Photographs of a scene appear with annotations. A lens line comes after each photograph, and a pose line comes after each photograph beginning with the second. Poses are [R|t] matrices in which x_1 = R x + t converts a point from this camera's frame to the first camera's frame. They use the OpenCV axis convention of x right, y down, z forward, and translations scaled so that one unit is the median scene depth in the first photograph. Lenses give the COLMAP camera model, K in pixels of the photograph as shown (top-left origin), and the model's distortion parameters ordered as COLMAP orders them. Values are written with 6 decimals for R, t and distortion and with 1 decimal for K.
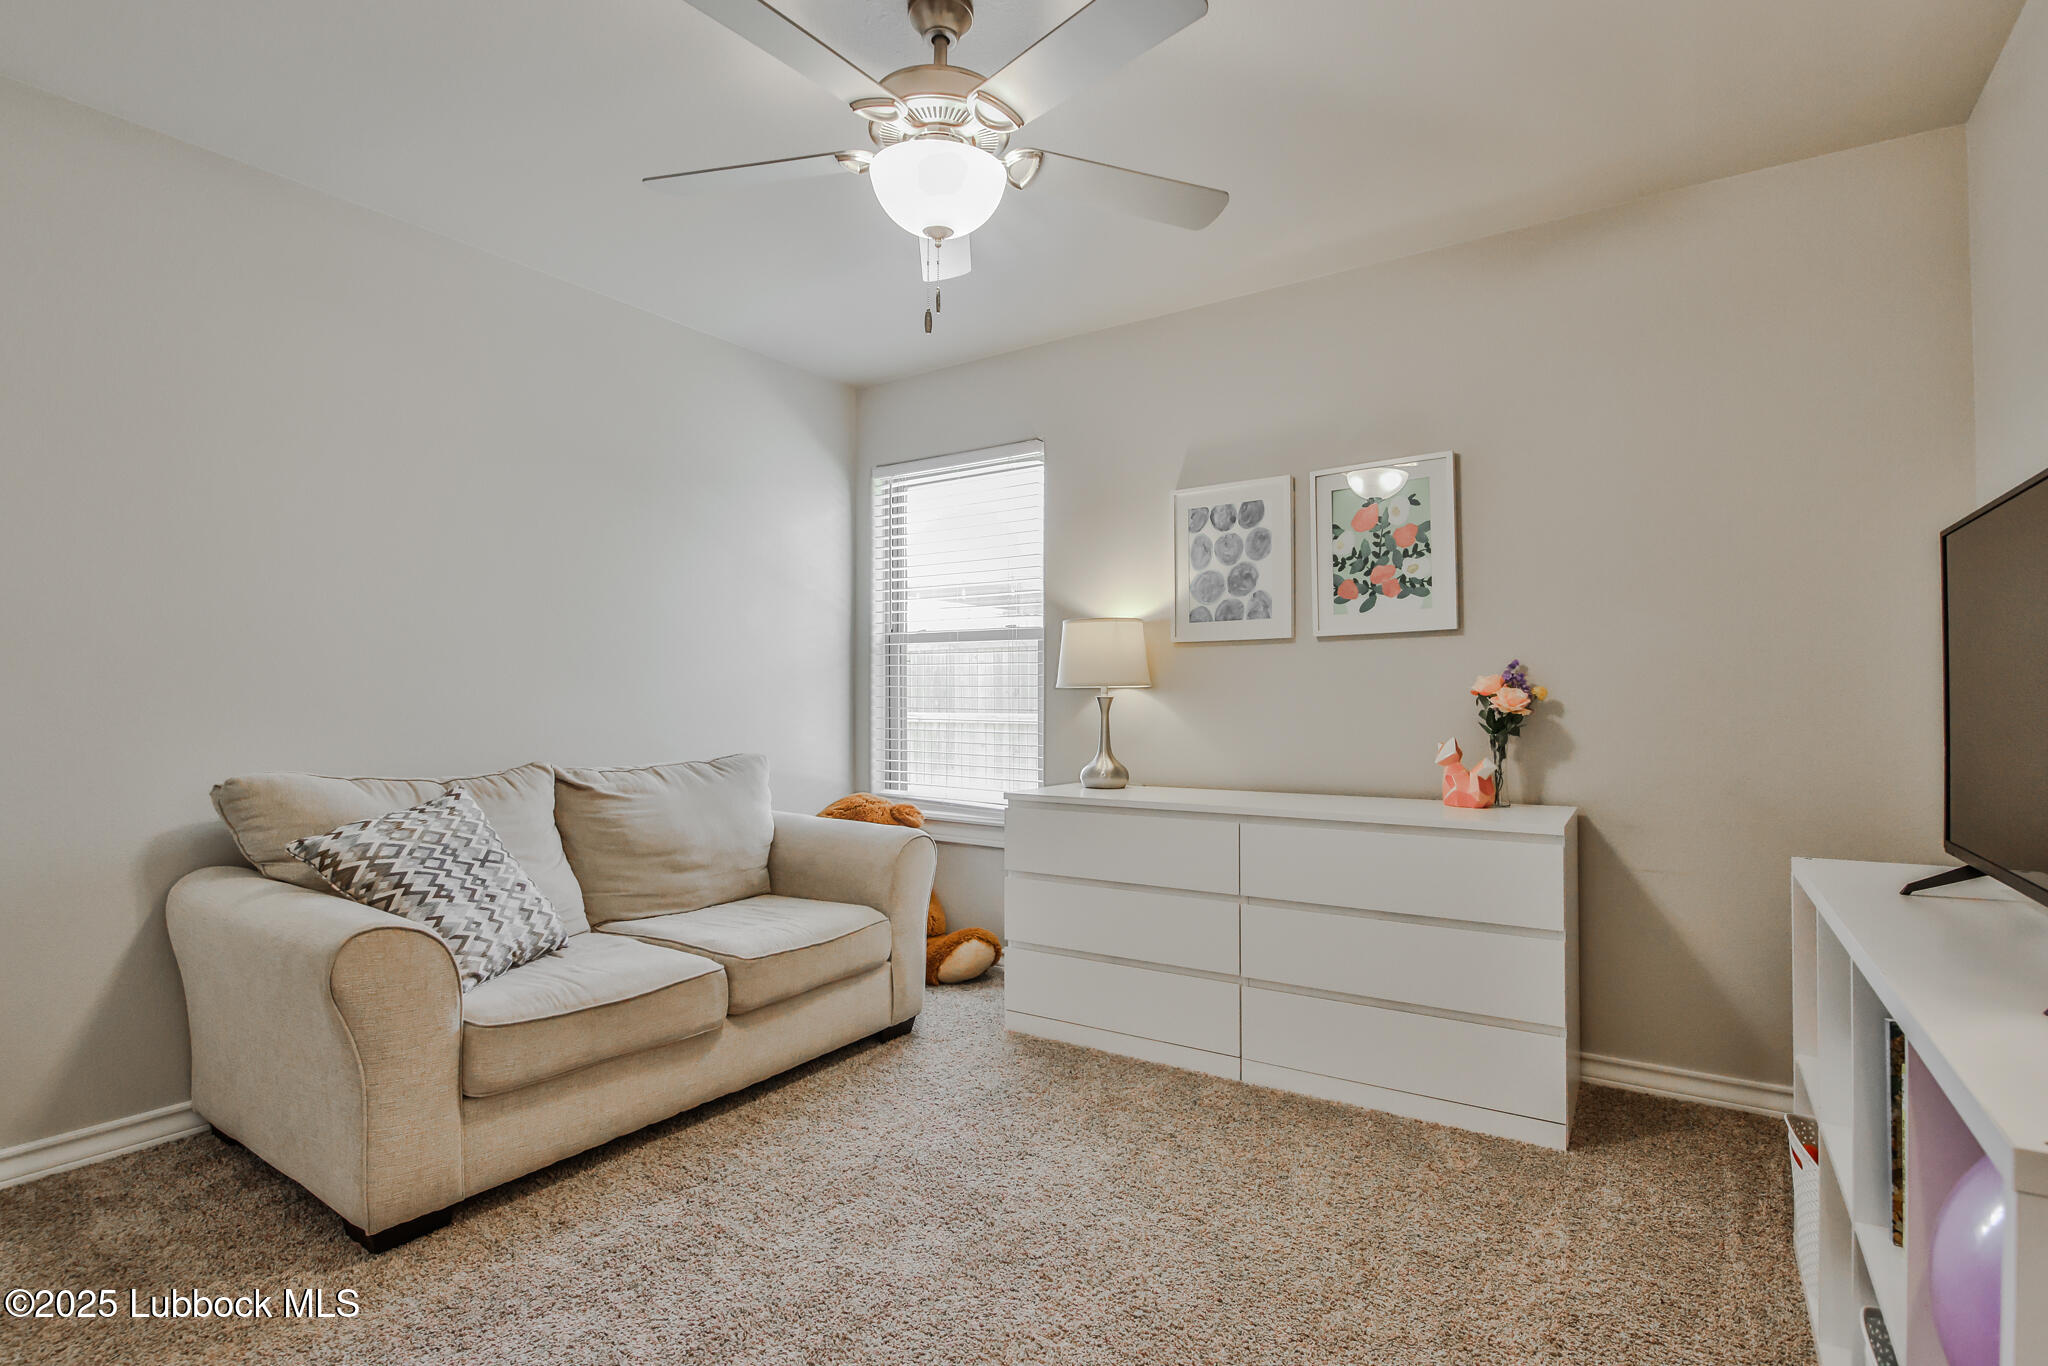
lens RADIAL K [[988.0, 0, 1020.0], [0, 988.0, 685.1], [0, 0, 1]] dist [-0.002655, -0.000874]
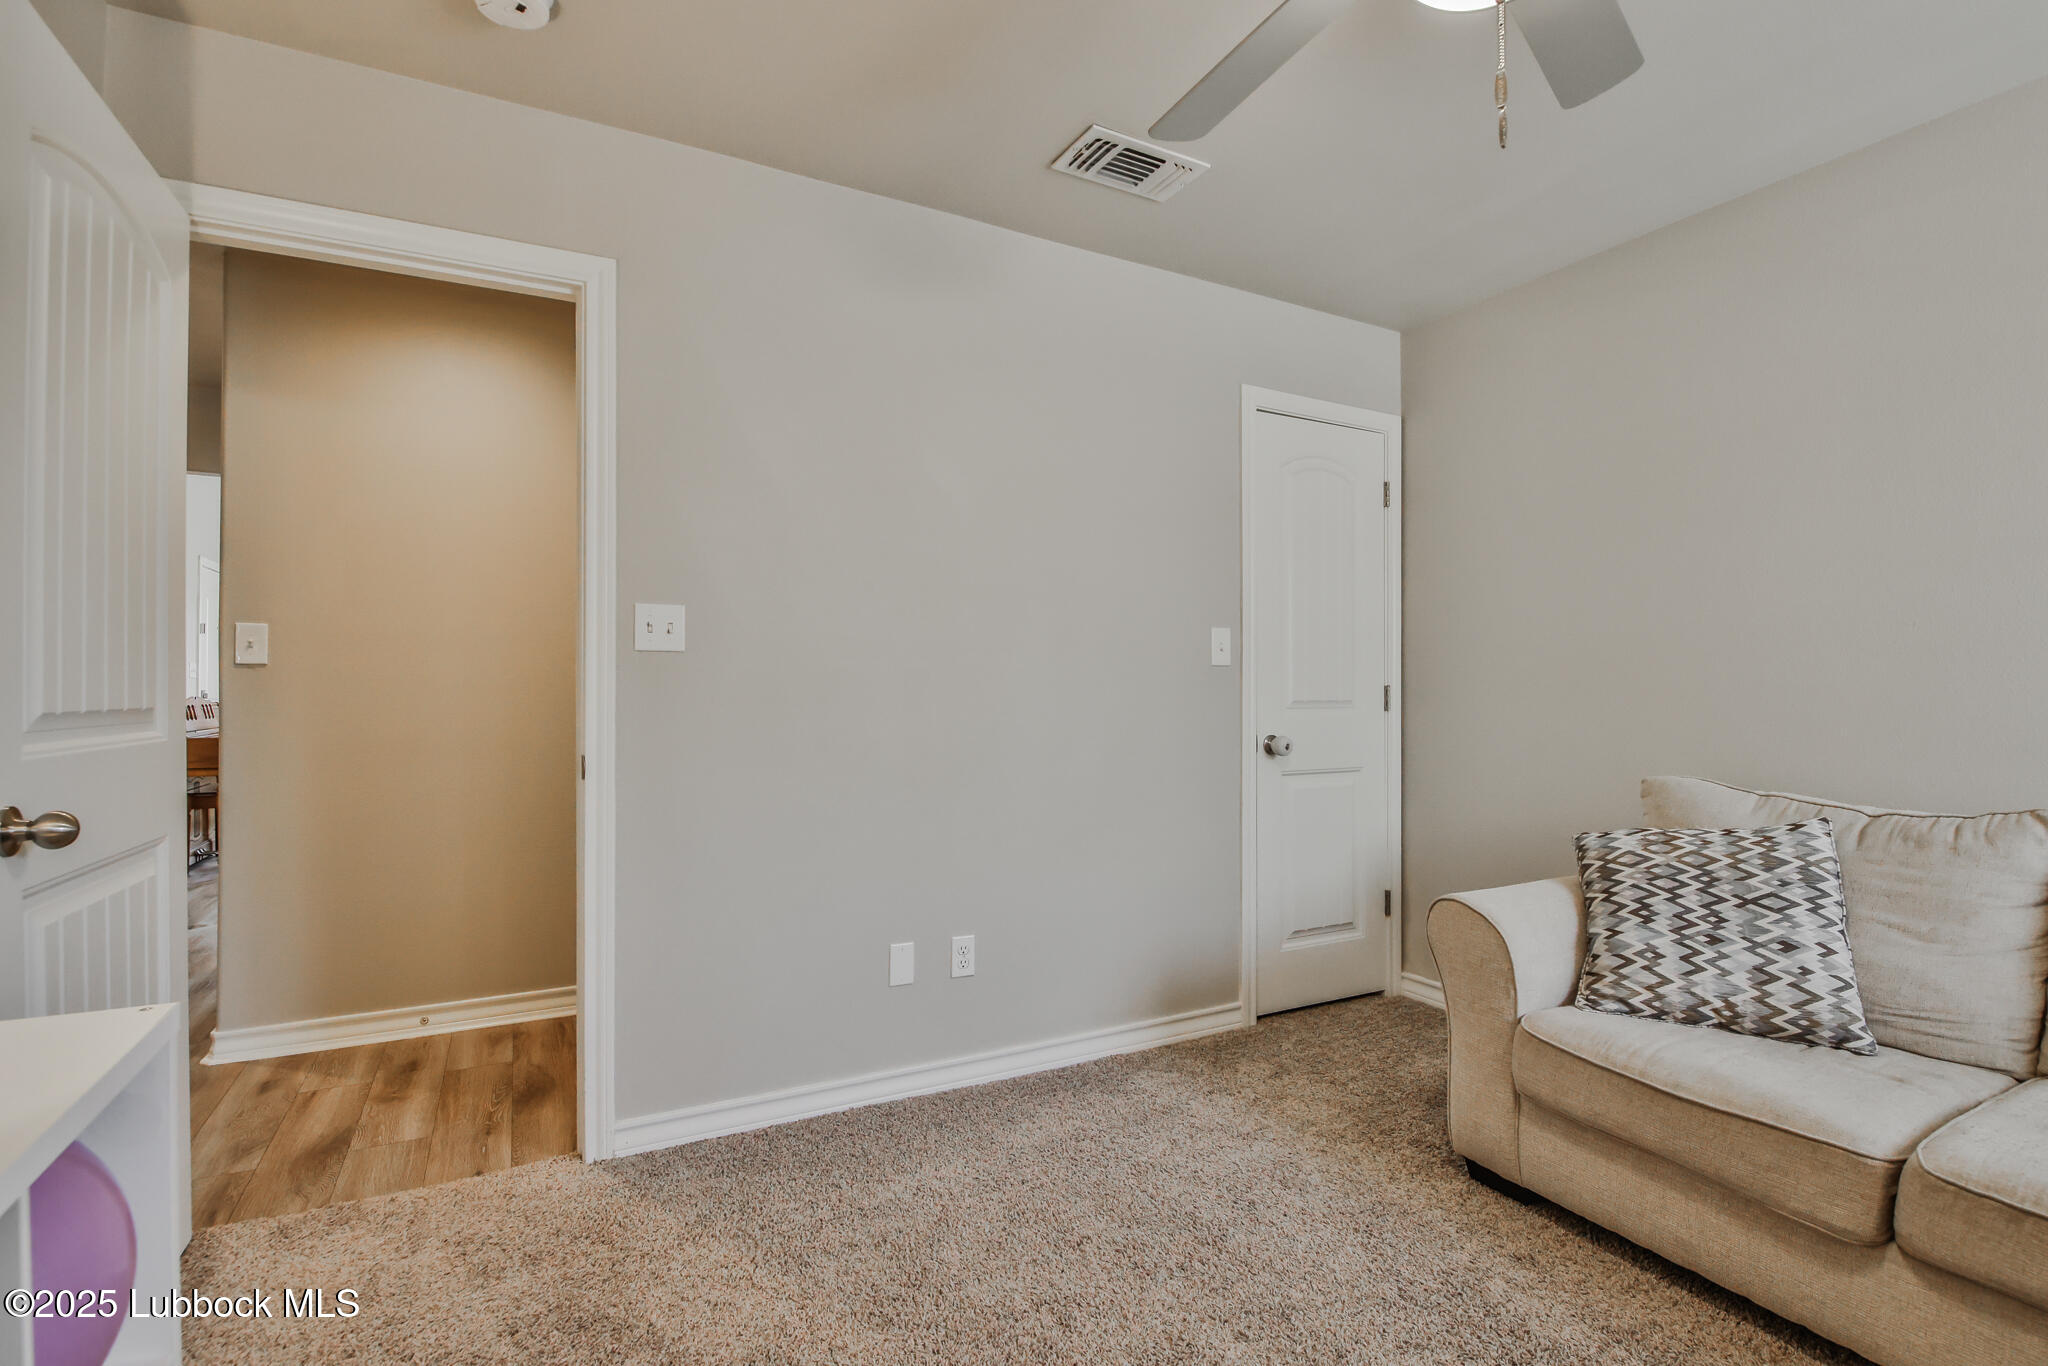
lens RADIAL K [[951.1, 0, 1023.8], [0, 951.1, 687.2], [0, 0, 1]] dist [-0.000904, -0.007650]
pose [[-0.474967, -0.003740, -0.879996, 0.527241], [0.012284, 0.999865, -0.010879, -0.007472], [0.879918, -0.015977, -0.474857, 0.918456]]
